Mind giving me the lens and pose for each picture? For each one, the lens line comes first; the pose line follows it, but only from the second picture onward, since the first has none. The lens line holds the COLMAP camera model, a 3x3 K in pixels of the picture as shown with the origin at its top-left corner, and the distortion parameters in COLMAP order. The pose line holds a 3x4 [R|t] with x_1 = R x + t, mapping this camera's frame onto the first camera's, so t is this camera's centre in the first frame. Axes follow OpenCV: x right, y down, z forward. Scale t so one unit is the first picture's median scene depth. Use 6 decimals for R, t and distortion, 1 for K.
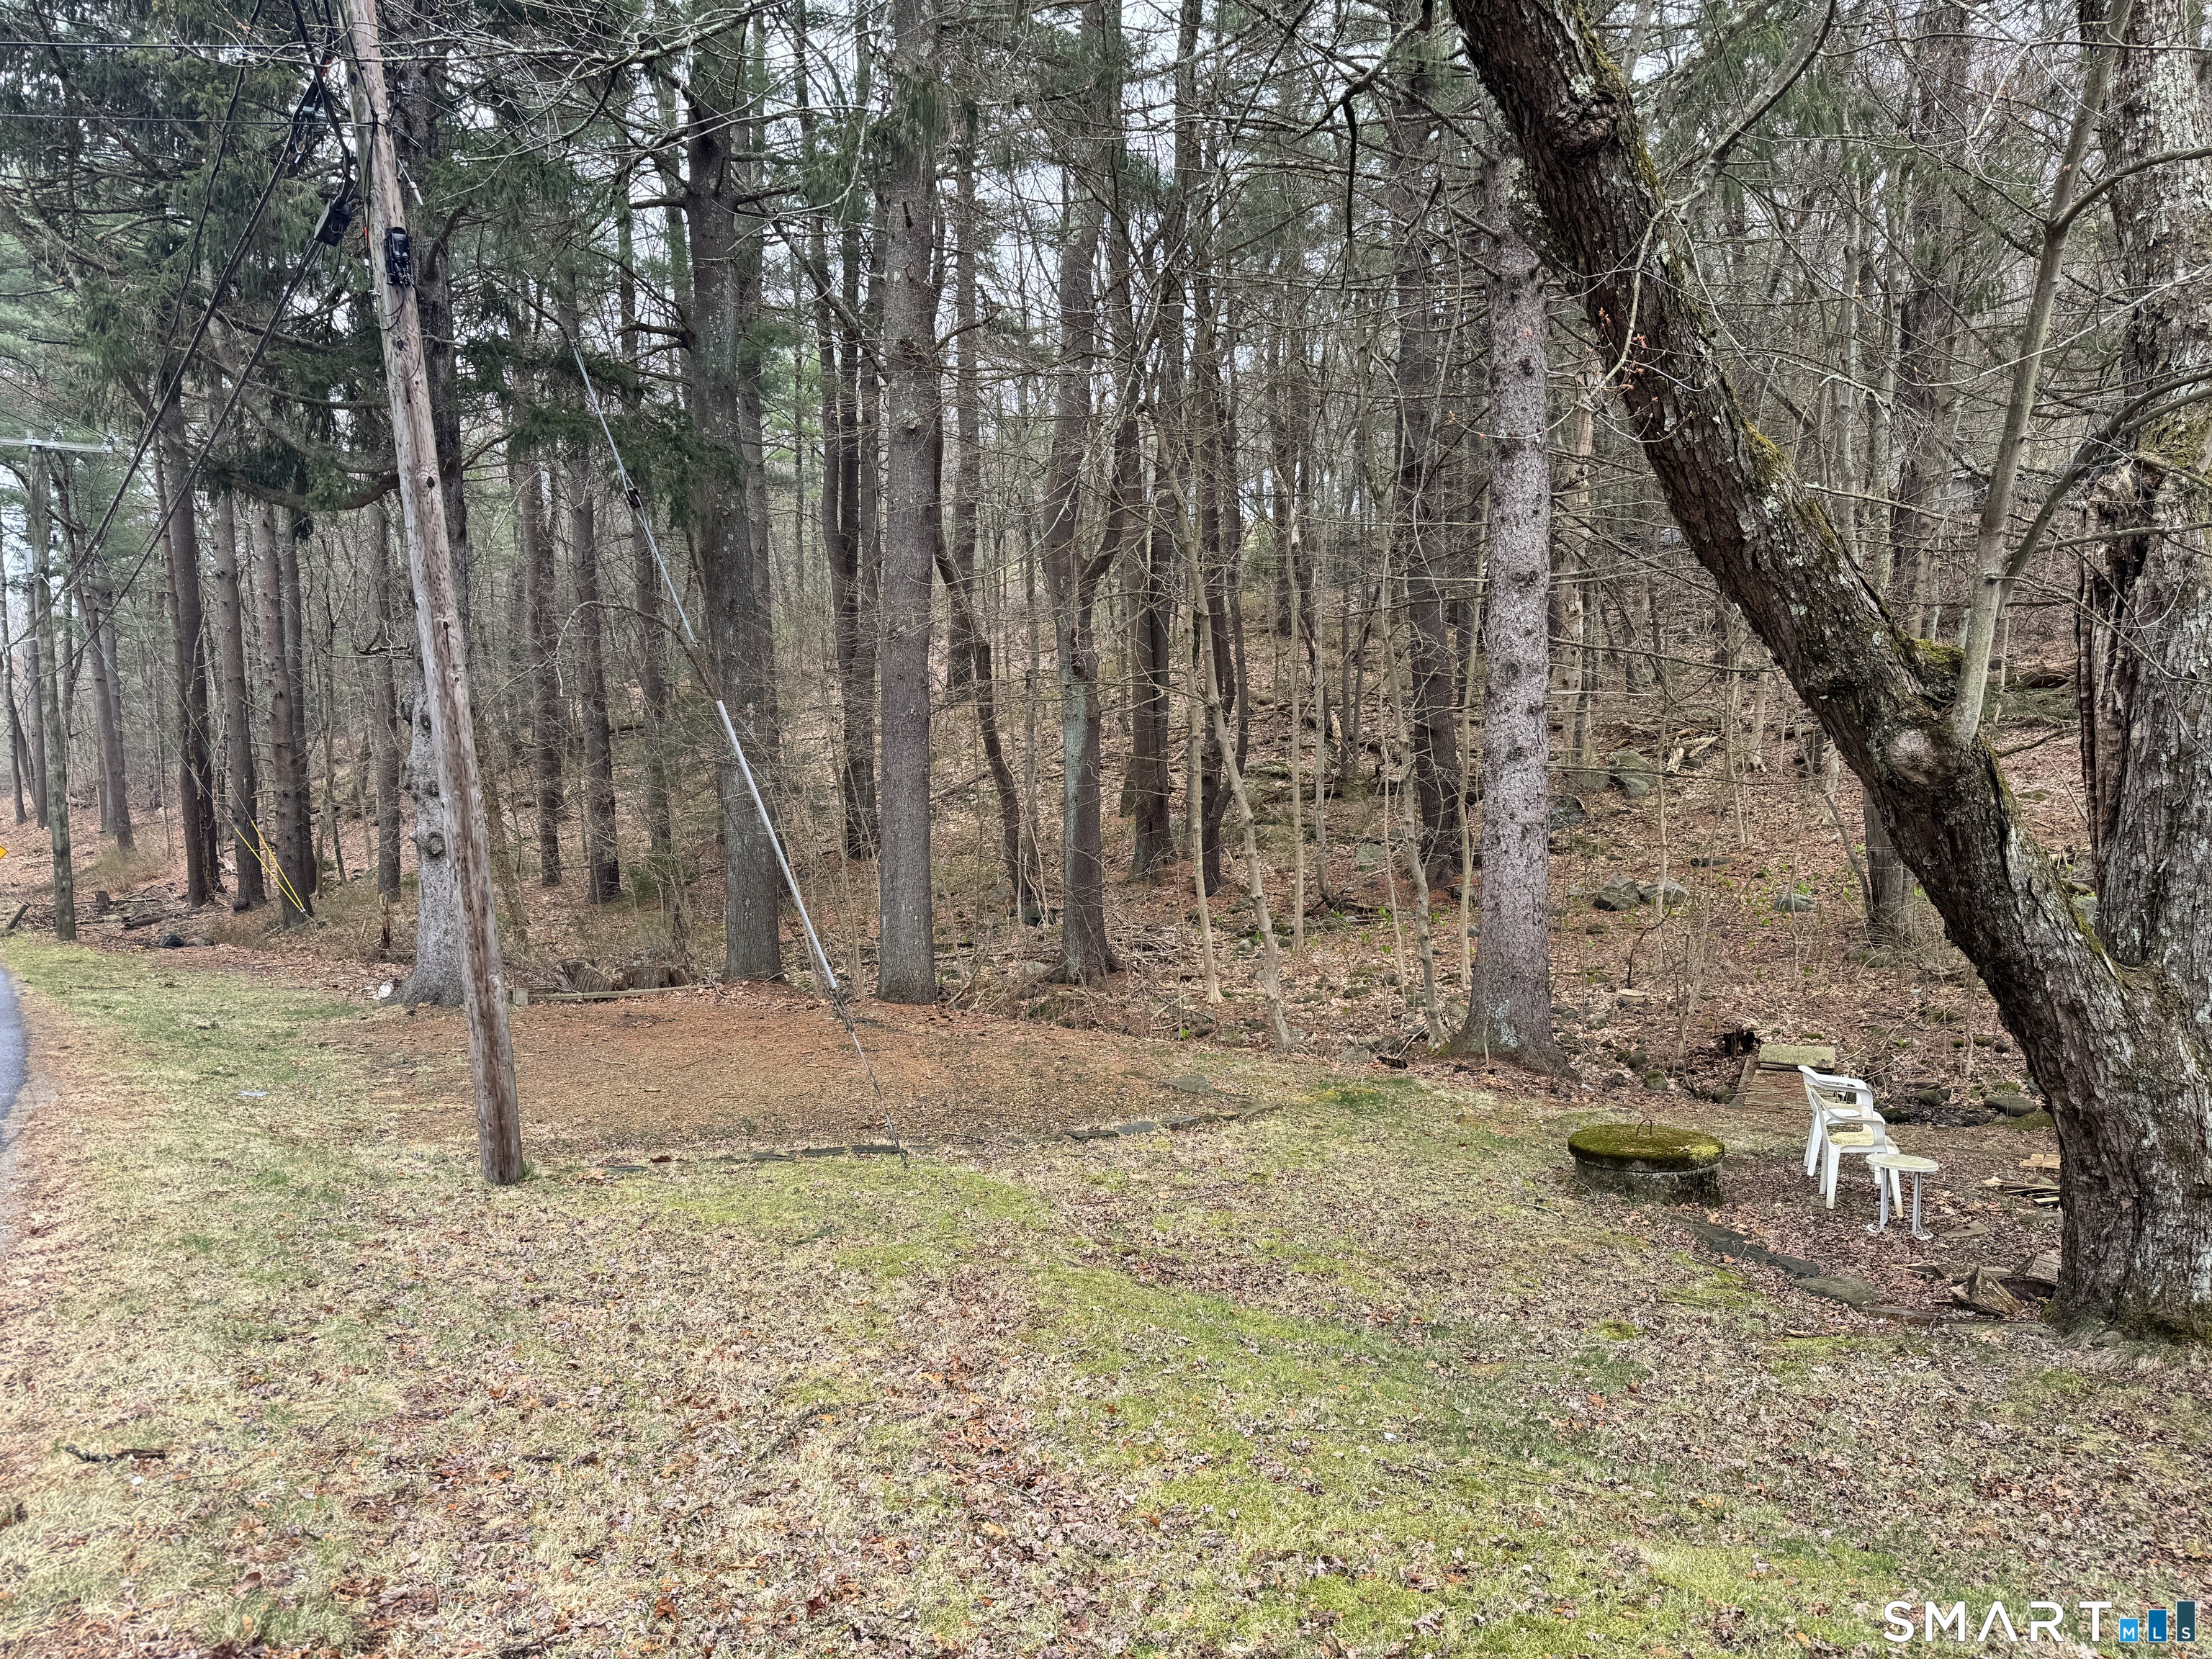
lens RADIAL K [[1588.9, 0, 1098.8], [0, 1588.9, 833.0], [0, 0, 1]] dist [0.069254, -0.076536]
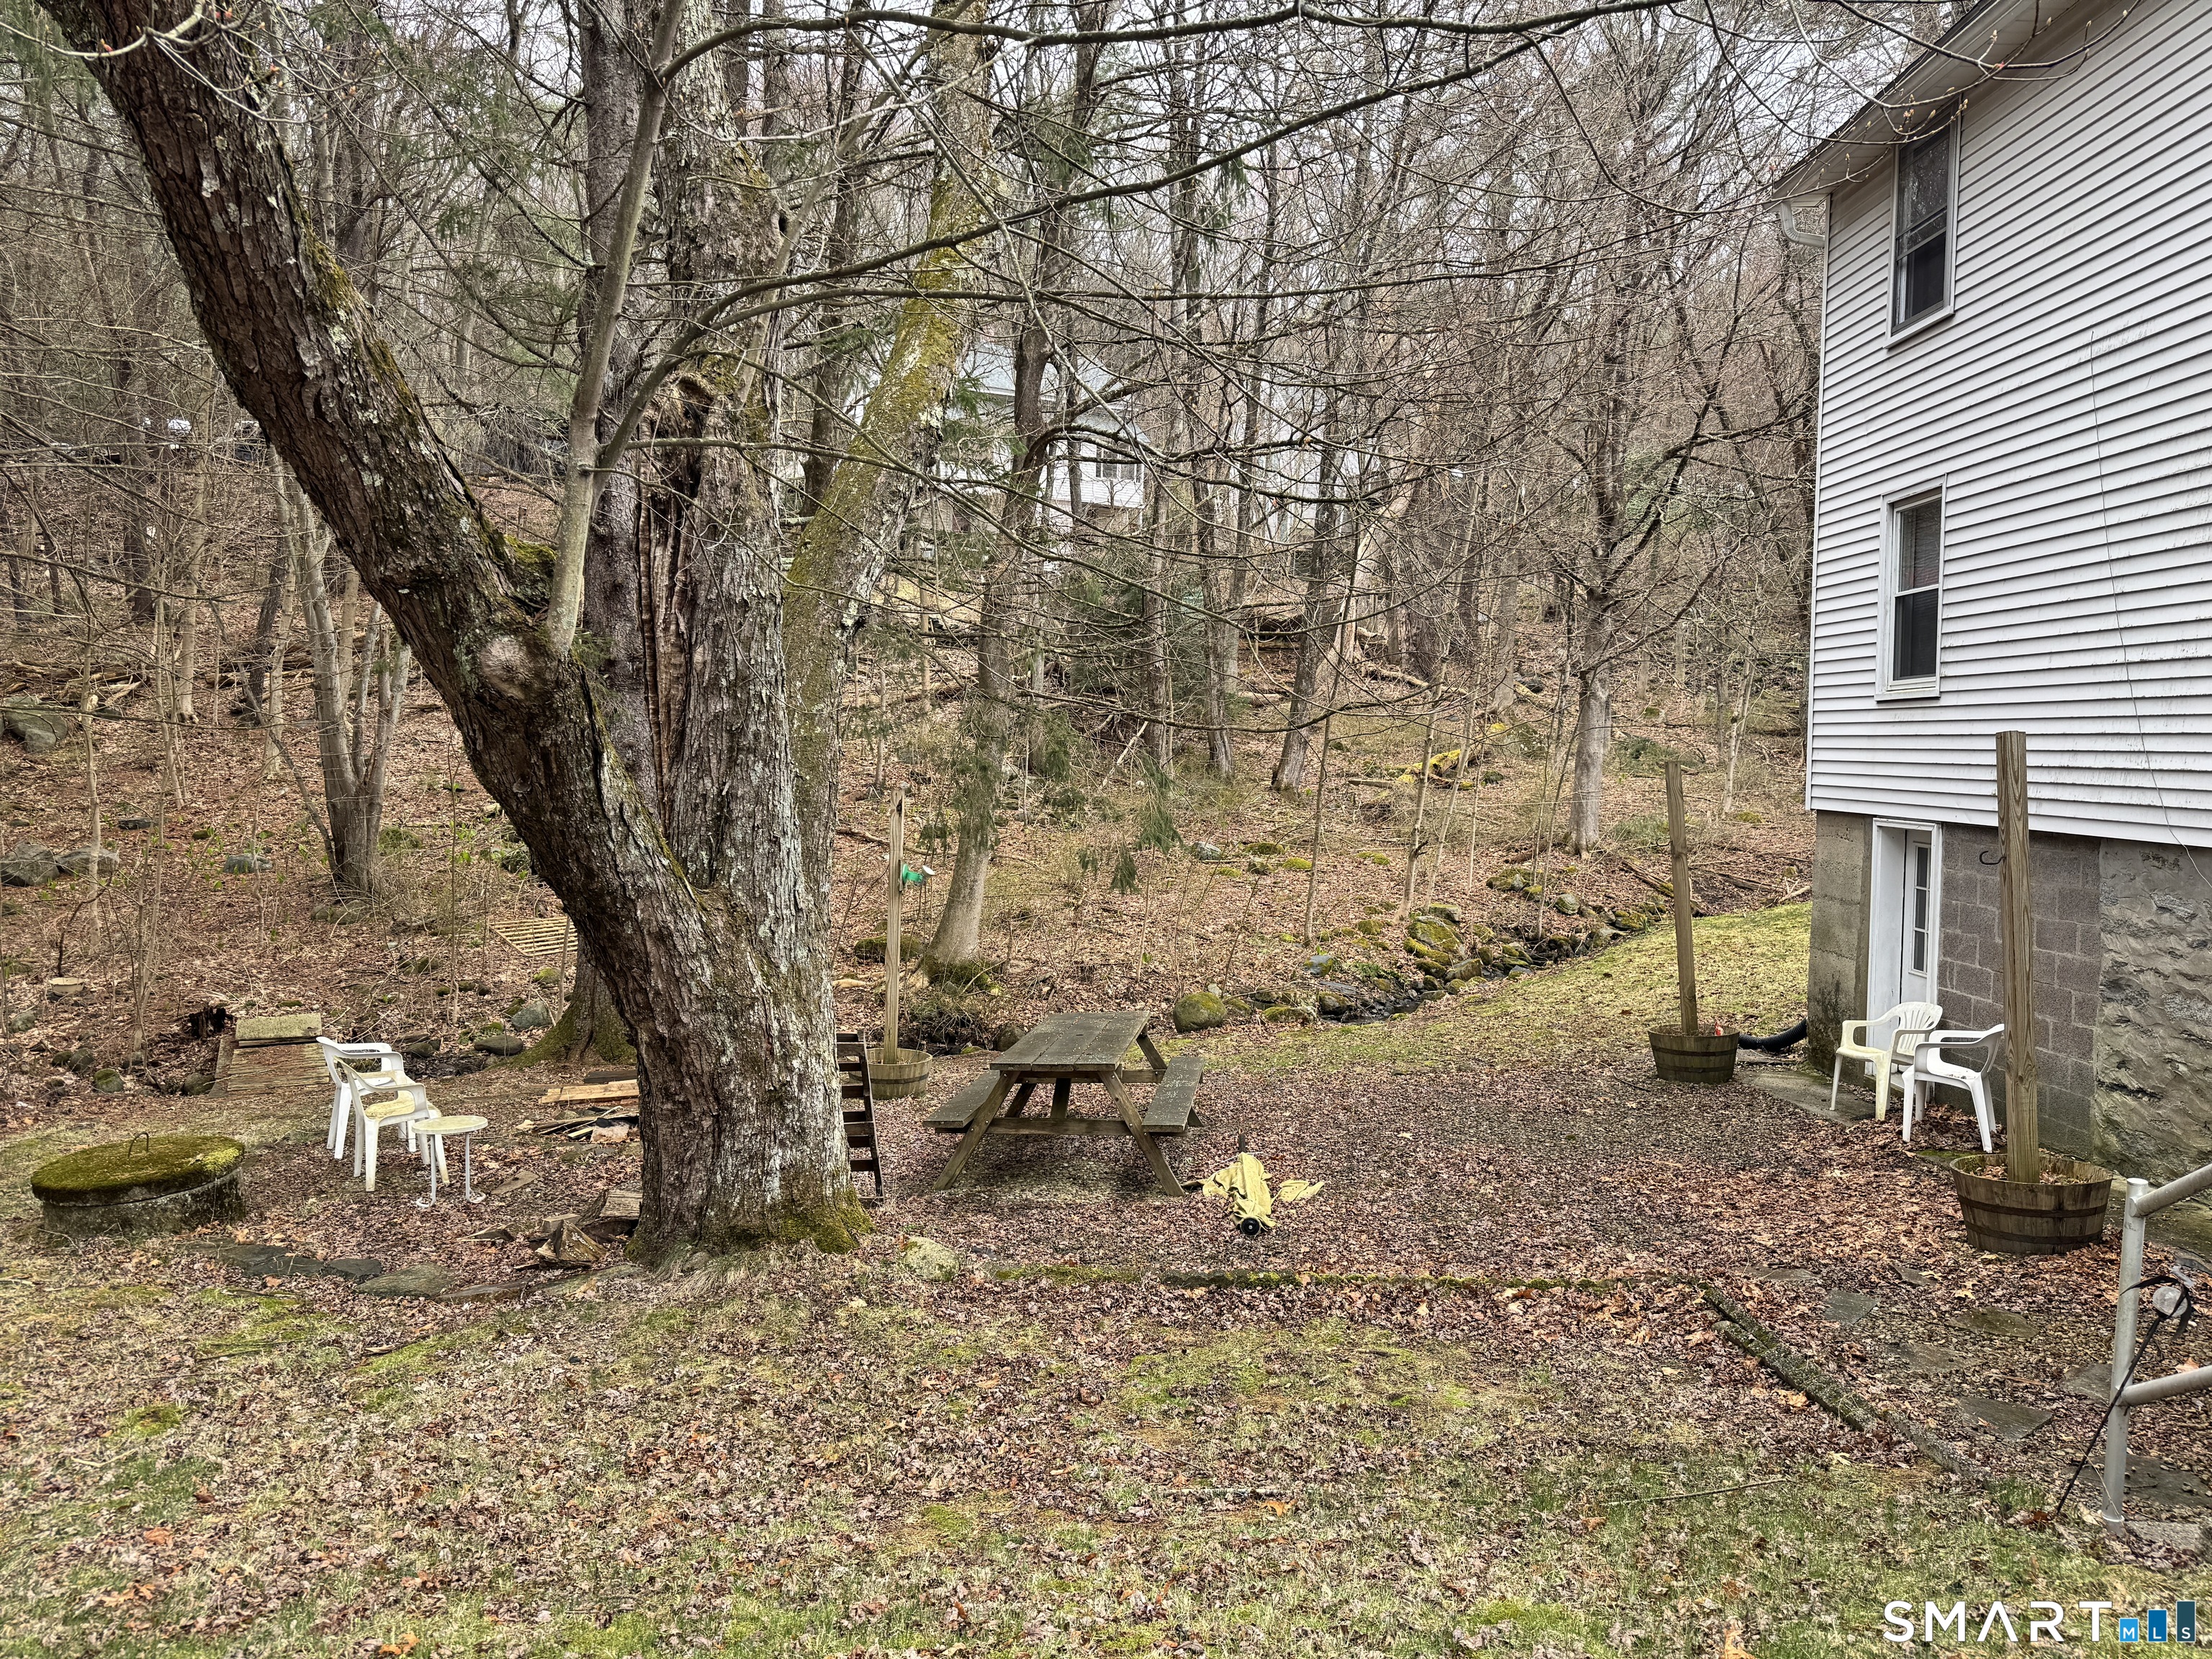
lens RADIAL K [[1588.9, 0, 1127.8], [0, 1588.9, 841.5], [0, 0, 1]] dist [0.069254, -0.076536]
pose [[0.602012, -0.047984, 0.797044, 0.006798], [0.023714, 0.998827, 0.042221, 0.017261], [-0.798135, -0.006517, 0.602444, 0.185733]]
